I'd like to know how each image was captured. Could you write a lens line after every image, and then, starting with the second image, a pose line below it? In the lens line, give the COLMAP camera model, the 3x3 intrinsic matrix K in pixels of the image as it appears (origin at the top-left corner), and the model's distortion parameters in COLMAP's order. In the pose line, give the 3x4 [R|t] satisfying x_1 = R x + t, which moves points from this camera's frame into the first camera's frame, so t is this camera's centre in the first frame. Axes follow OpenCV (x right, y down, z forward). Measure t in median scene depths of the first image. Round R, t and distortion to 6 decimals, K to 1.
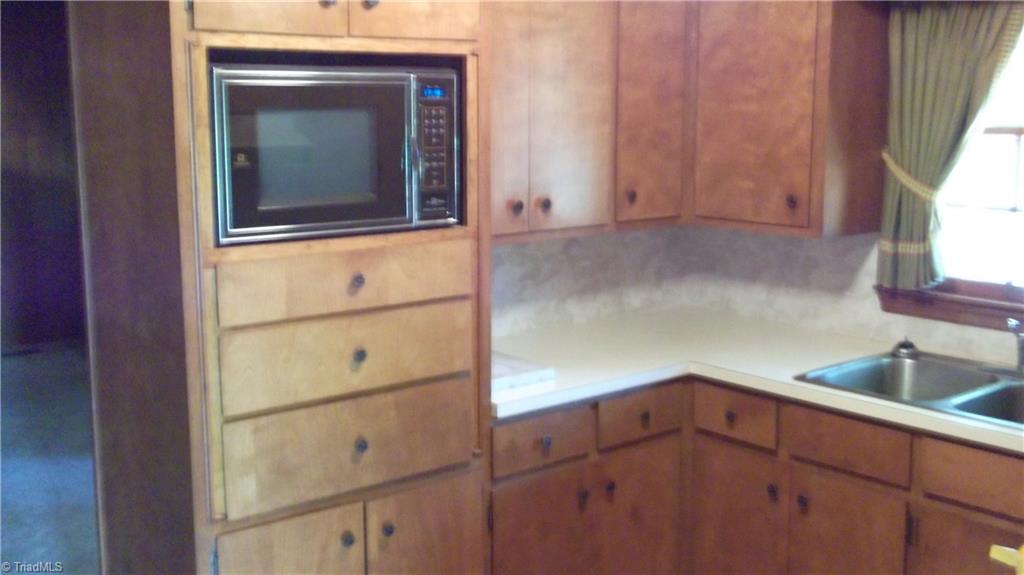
lens RADIAL K [[1152.9, 0, 507.0], [0, 1152.9, 288.0], [0, 0, 1]] dist [0.072713, 0.000000]
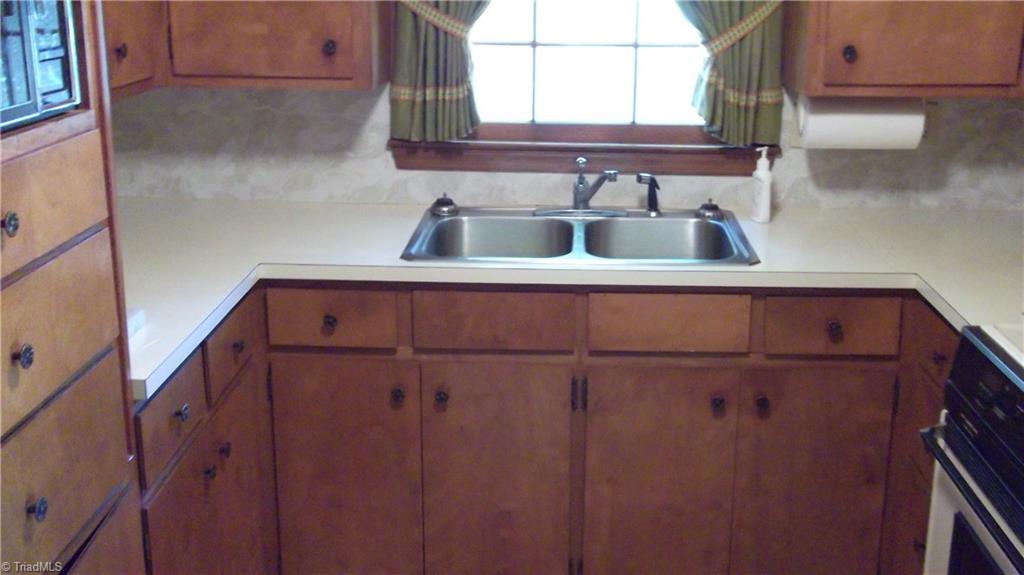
lens RADIAL K [[1152.9, 0, 512.8], [0, 1152.9, 283.9], [0, 0, 1]] dist [0.072713, 0.000000]
pose [[0.673405, -0.199356, 0.711887, -0.280079], [0.112566, 0.979376, 0.167782, -0.034171], [-0.730653, -0.032852, 0.681958, 0.344832]]
